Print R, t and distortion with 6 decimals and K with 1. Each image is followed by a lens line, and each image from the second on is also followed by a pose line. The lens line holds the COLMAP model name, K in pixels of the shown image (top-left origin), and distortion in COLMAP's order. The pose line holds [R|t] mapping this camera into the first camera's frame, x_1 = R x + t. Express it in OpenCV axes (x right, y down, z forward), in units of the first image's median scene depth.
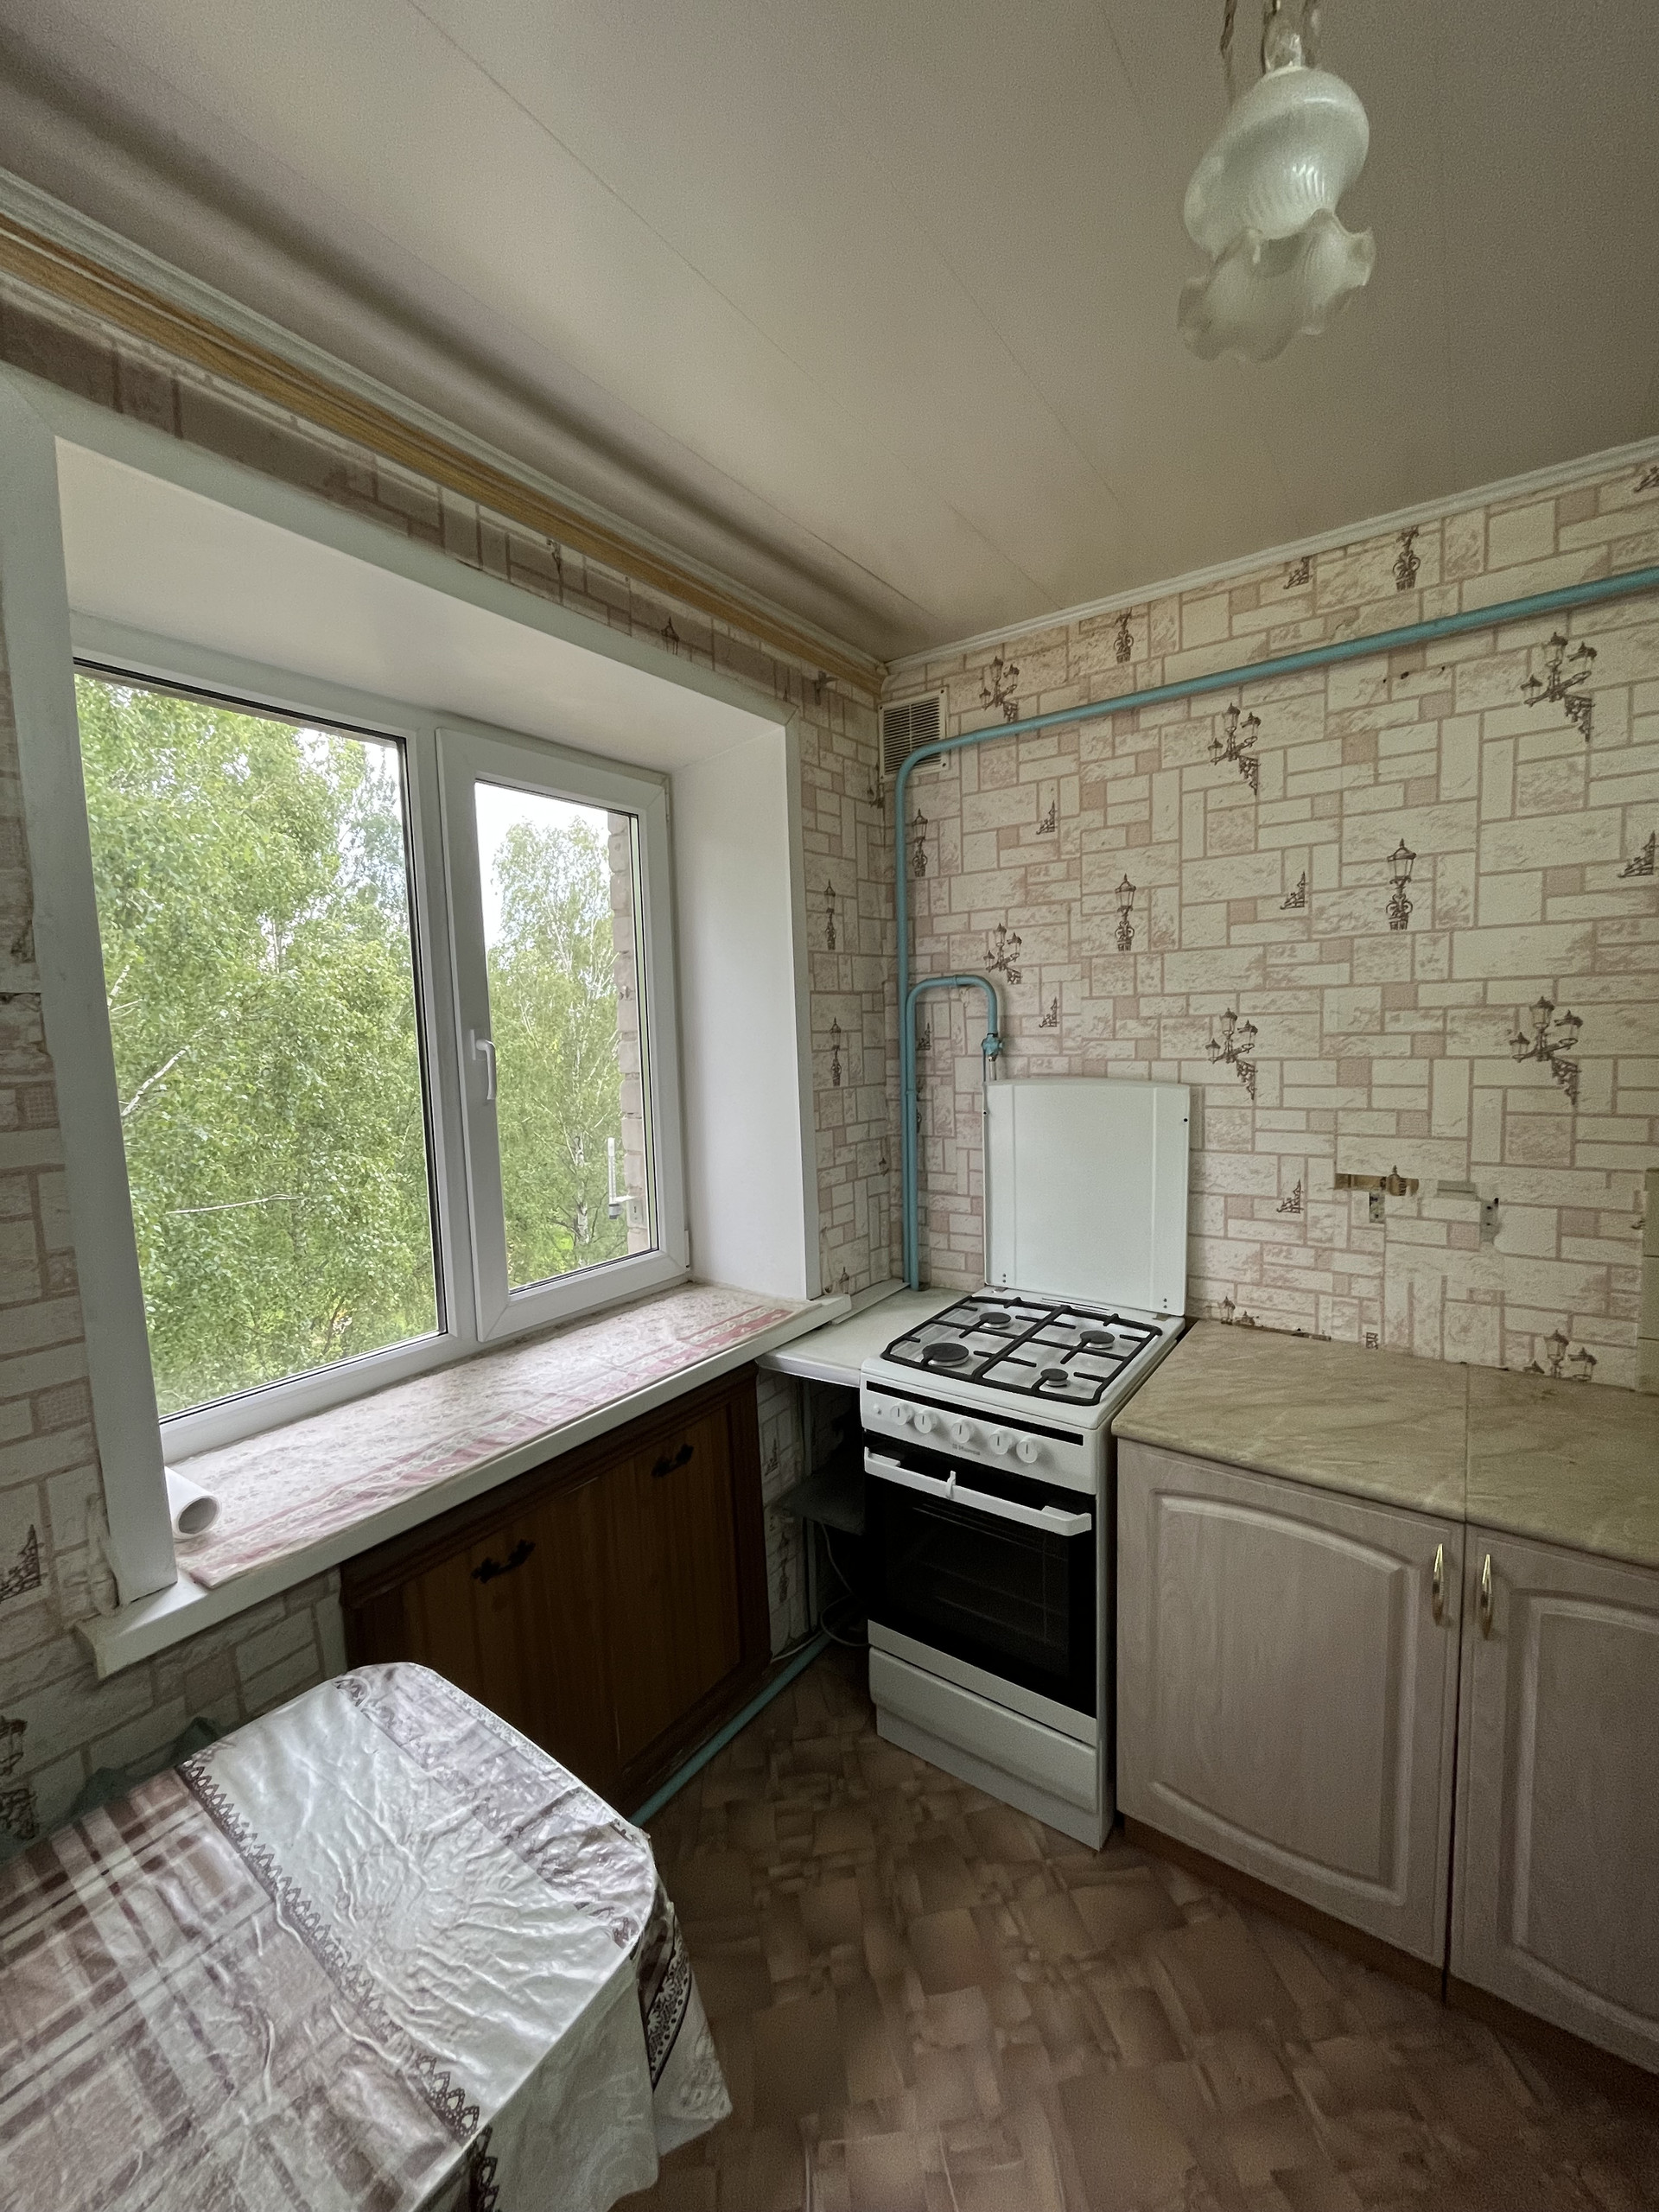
lens RADIAL K [[888.6, 0, 837.4], [0, 888.6, 1103.8], [0, 0, 1]] dist [-0.001218, -0.001339]
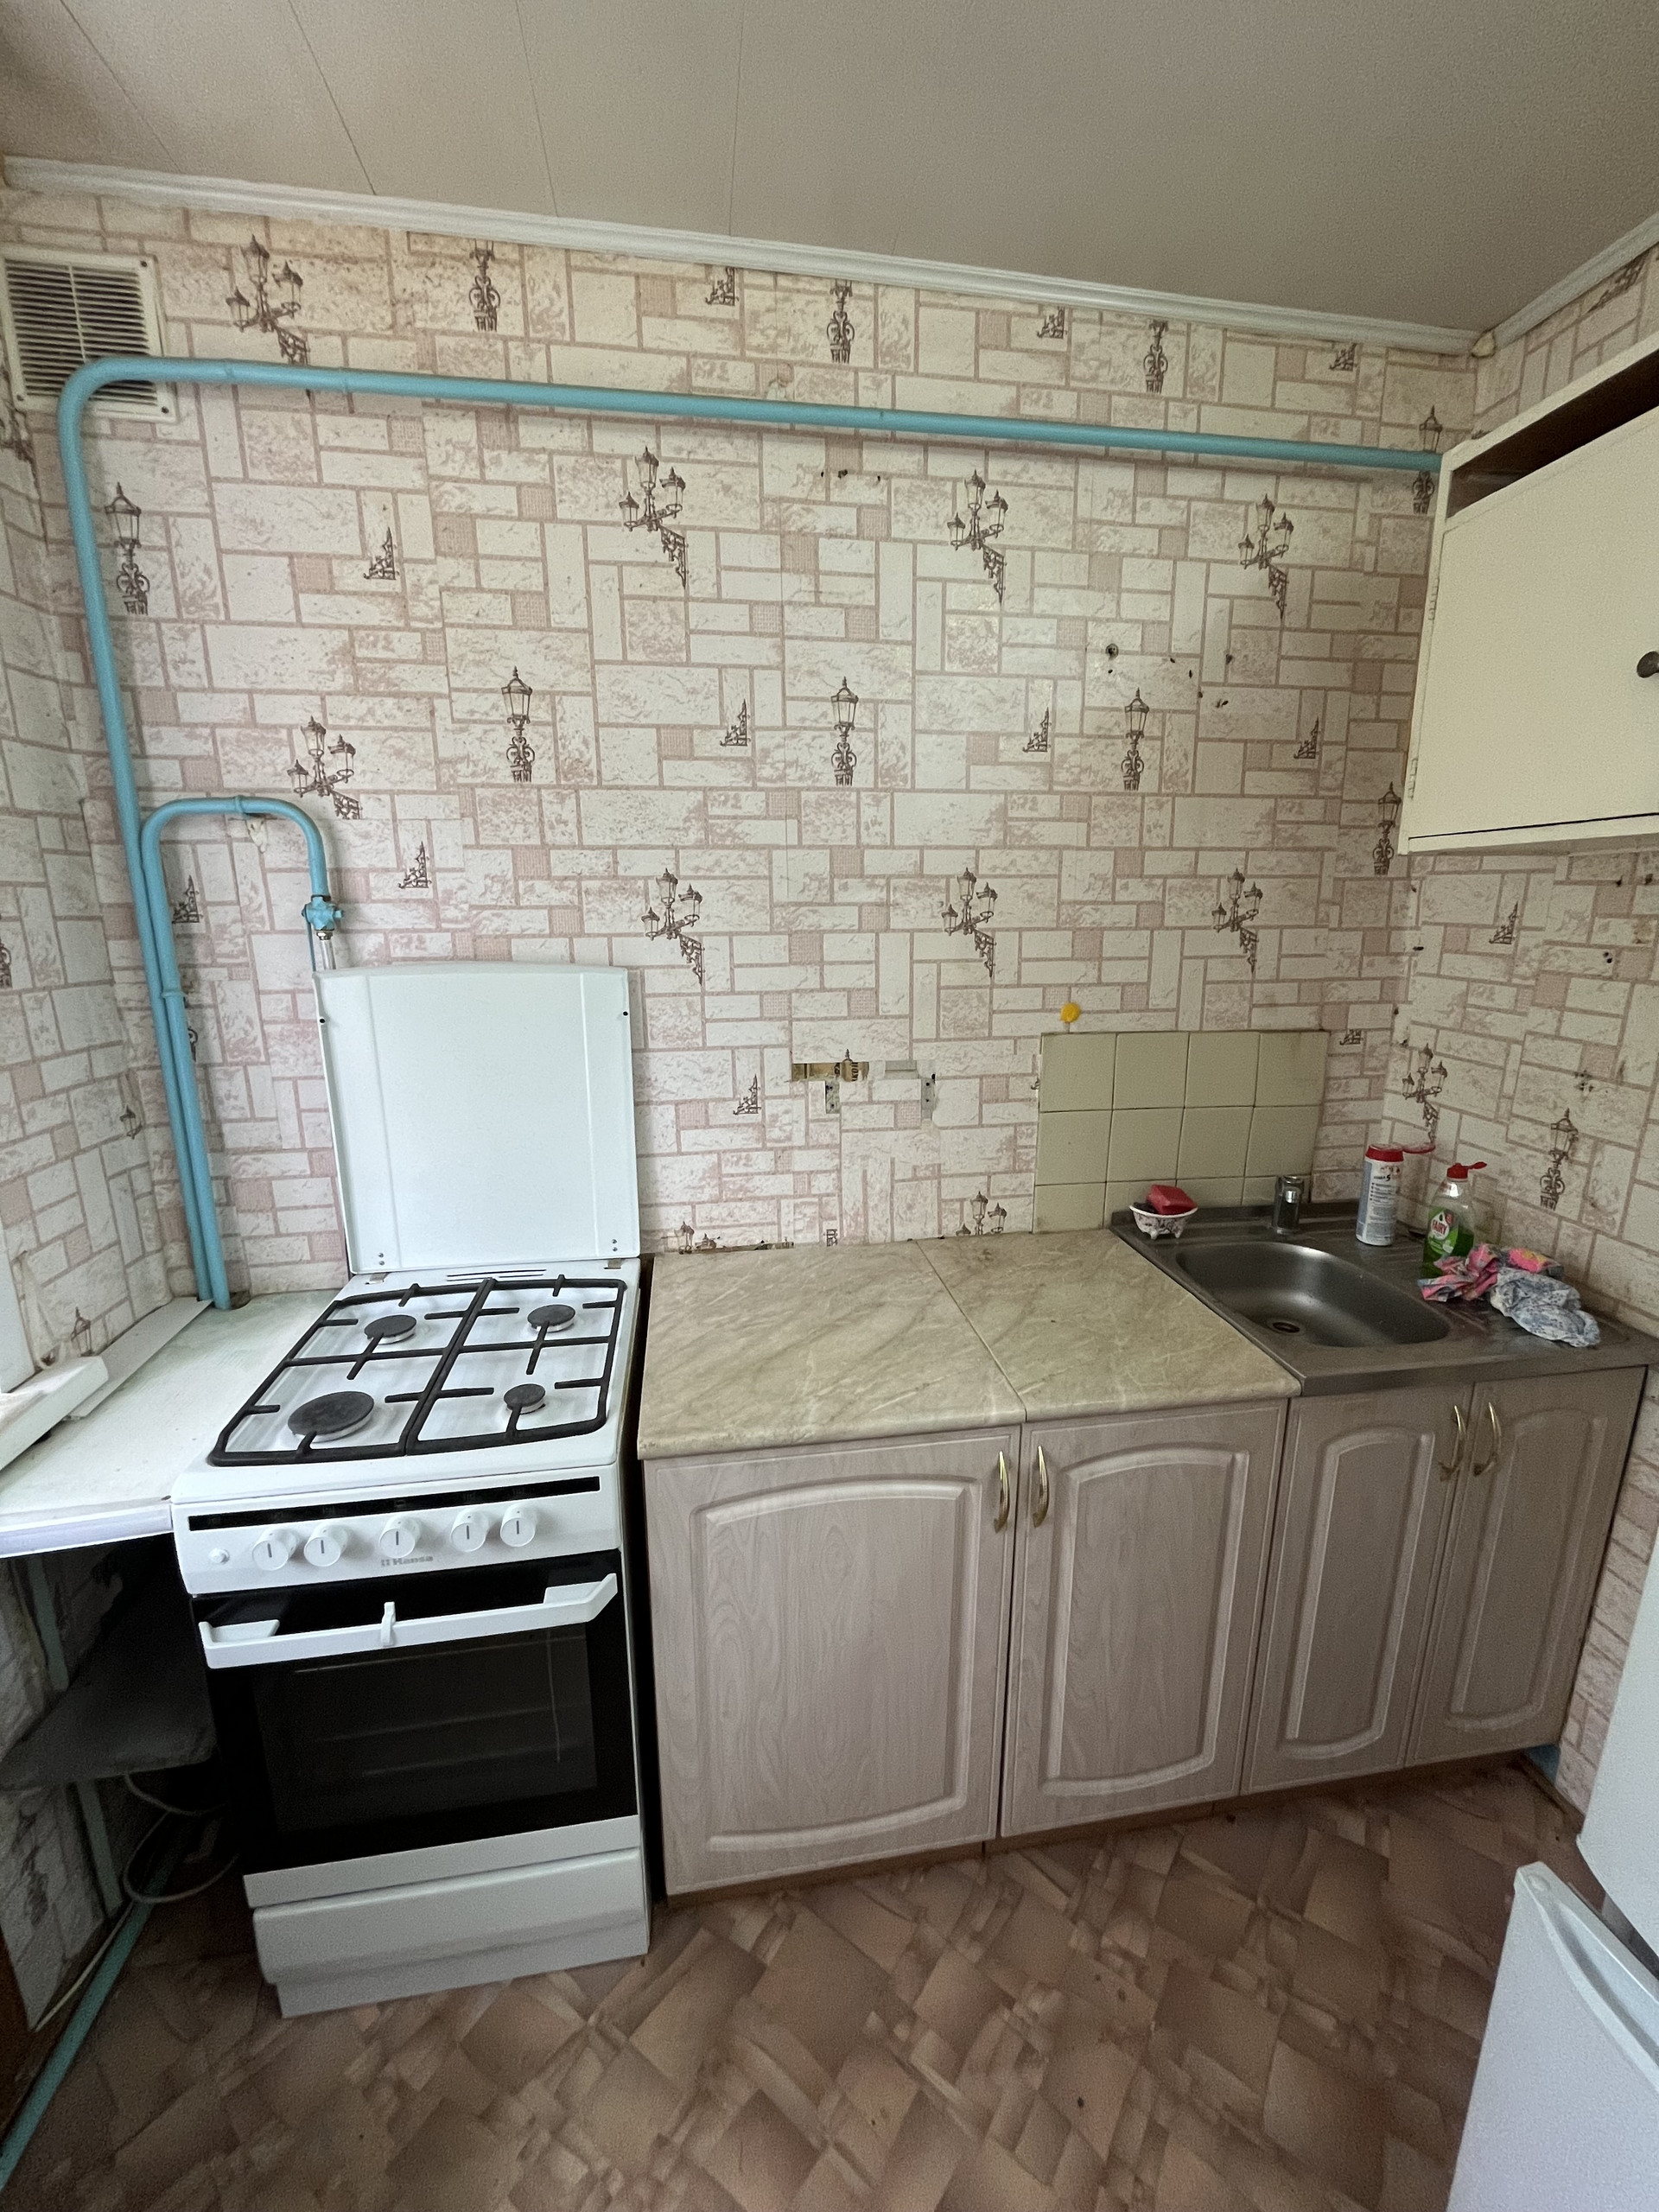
lens RADIAL K [[888.6, 0, 835.3], [0, 888.6, 1105.9], [0, 0, 1]] dist [-0.001218, -0.001339]
pose [[0.710173, -0.128278, 0.692242, -0.031515], [0.045767, 0.989592, 0.136427, 0.000540], [-0.702538, -0.065205, 0.708653, 0.350828]]
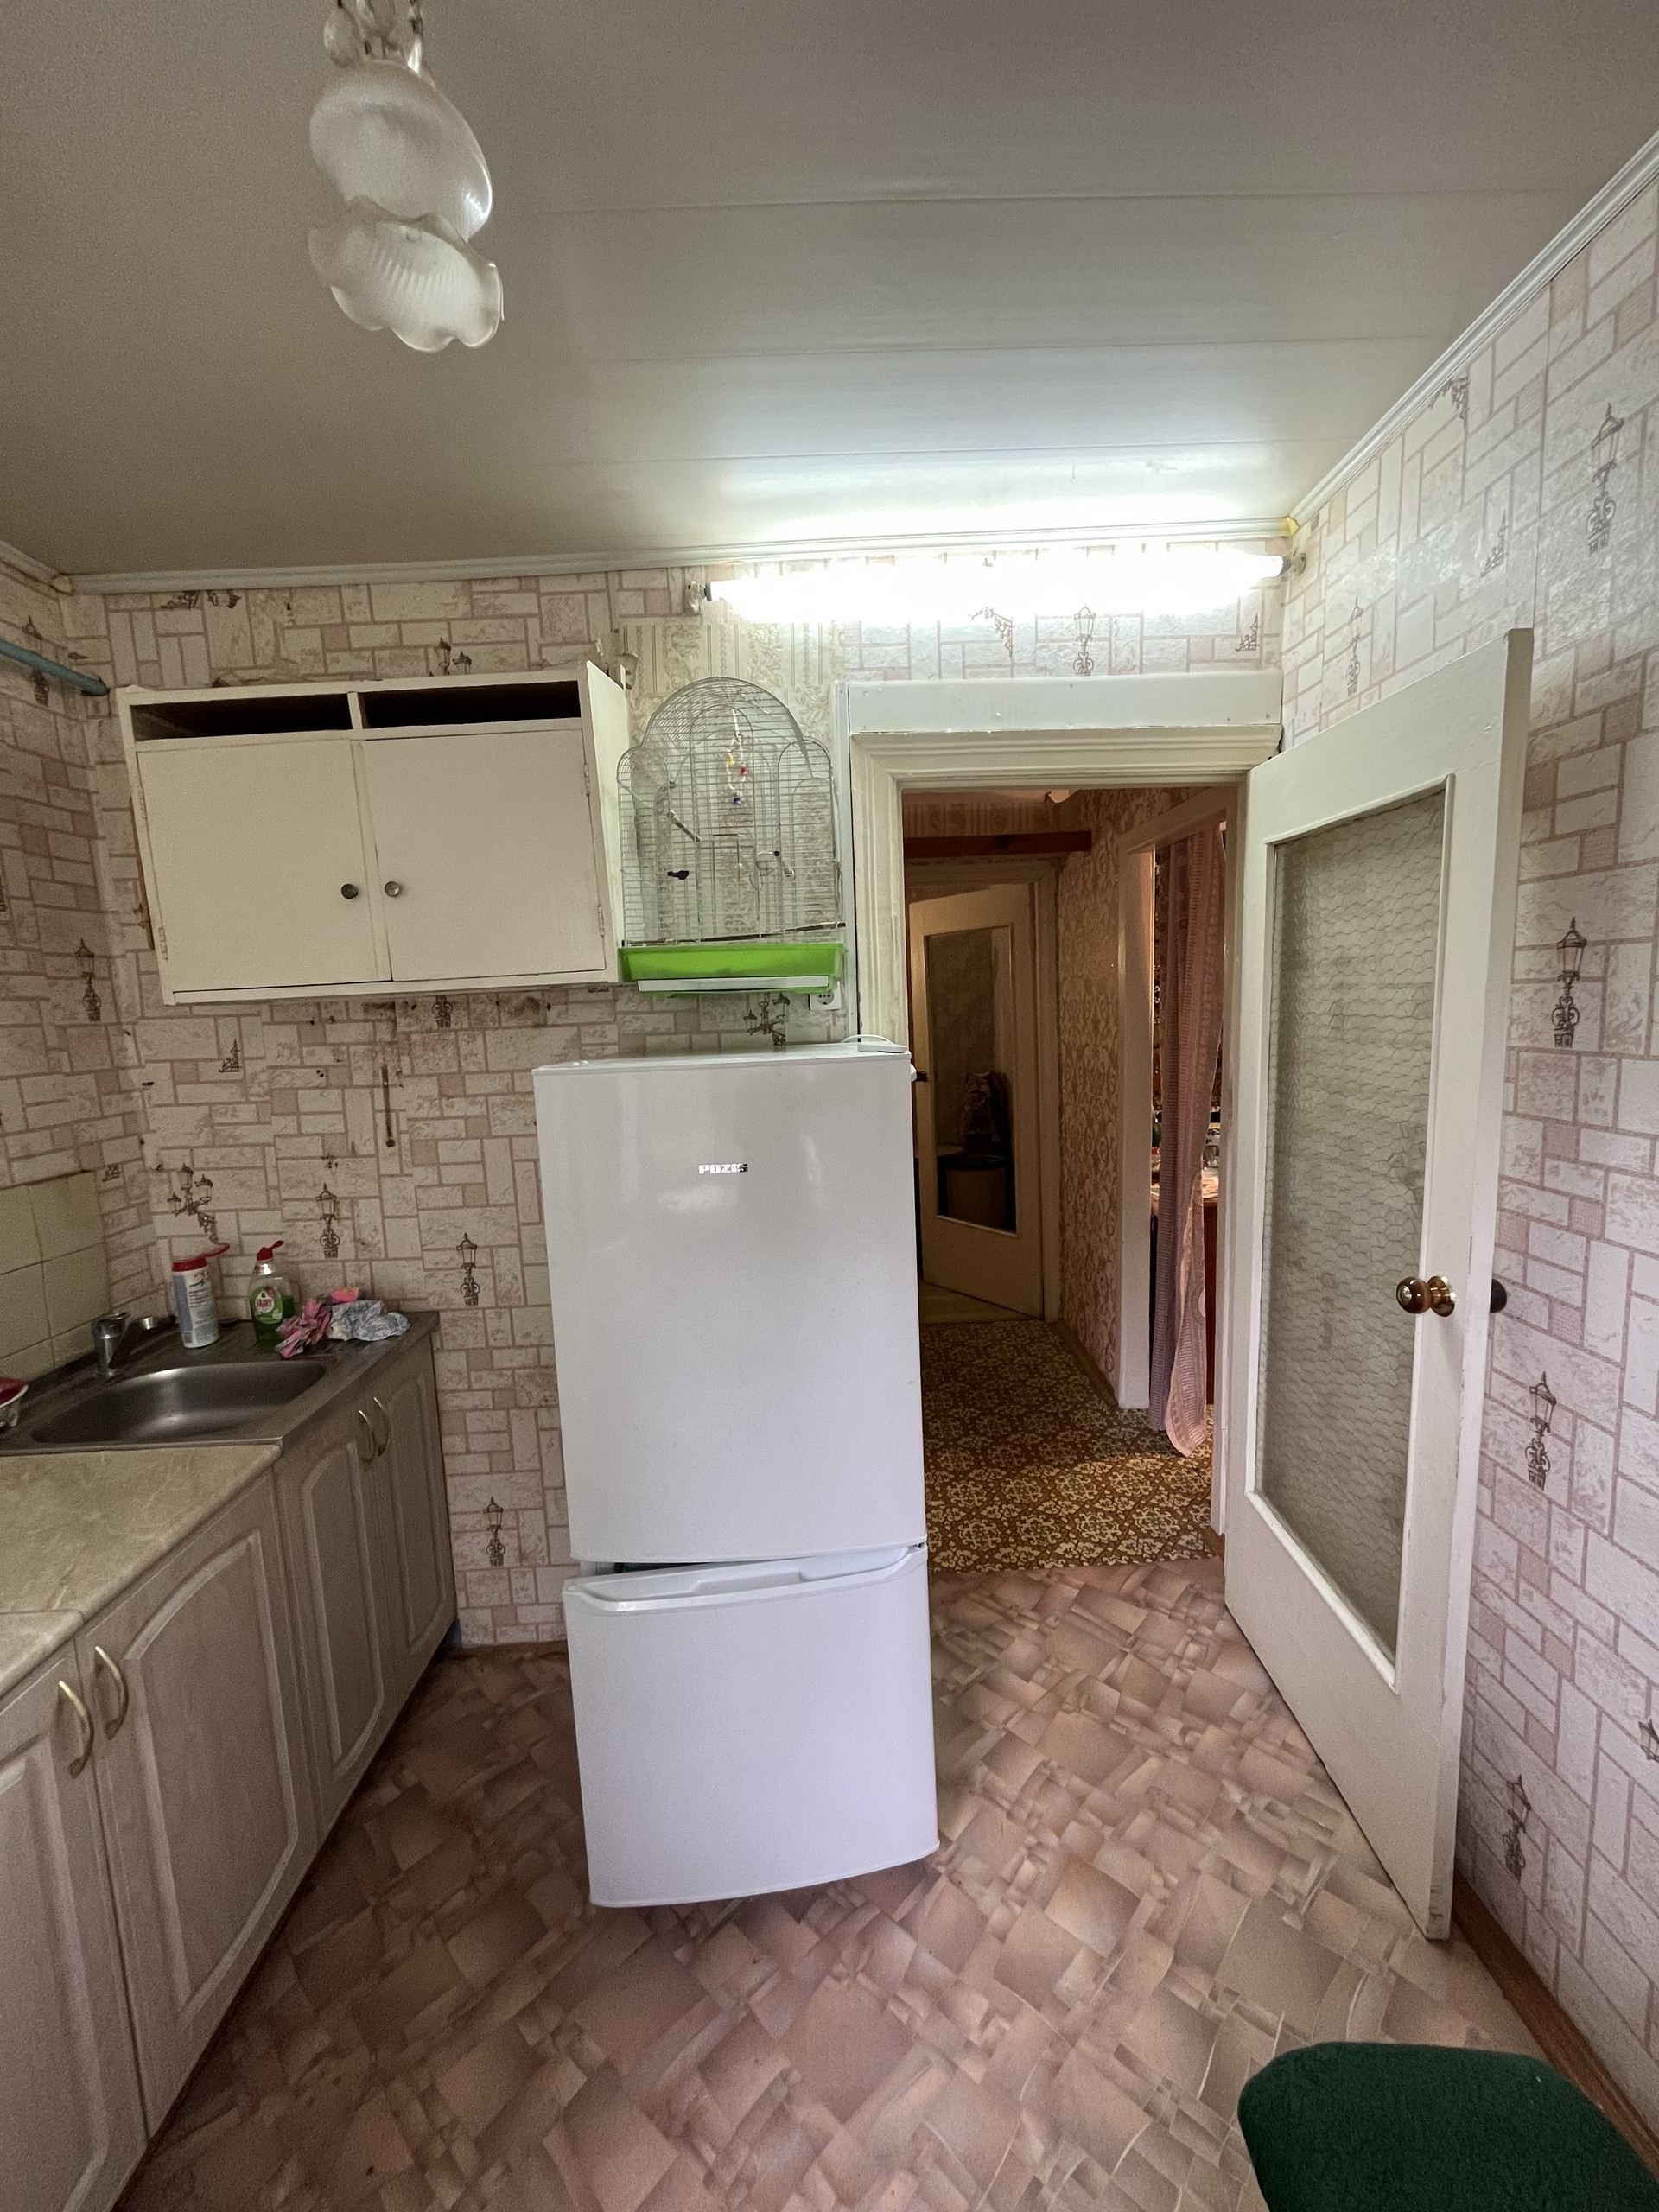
lens RADIAL K [[888.6, 0, 836.1], [0, 888.6, 1109.9], [0, 0, 1]] dist [-0.001218, -0.001339]
pose [[-0.596979, -0.043995, 0.801049, -0.268901], [0.138306, 0.977902, 0.156780, -0.032073], [-0.790245, 0.204384, -0.577702, 0.579798]]
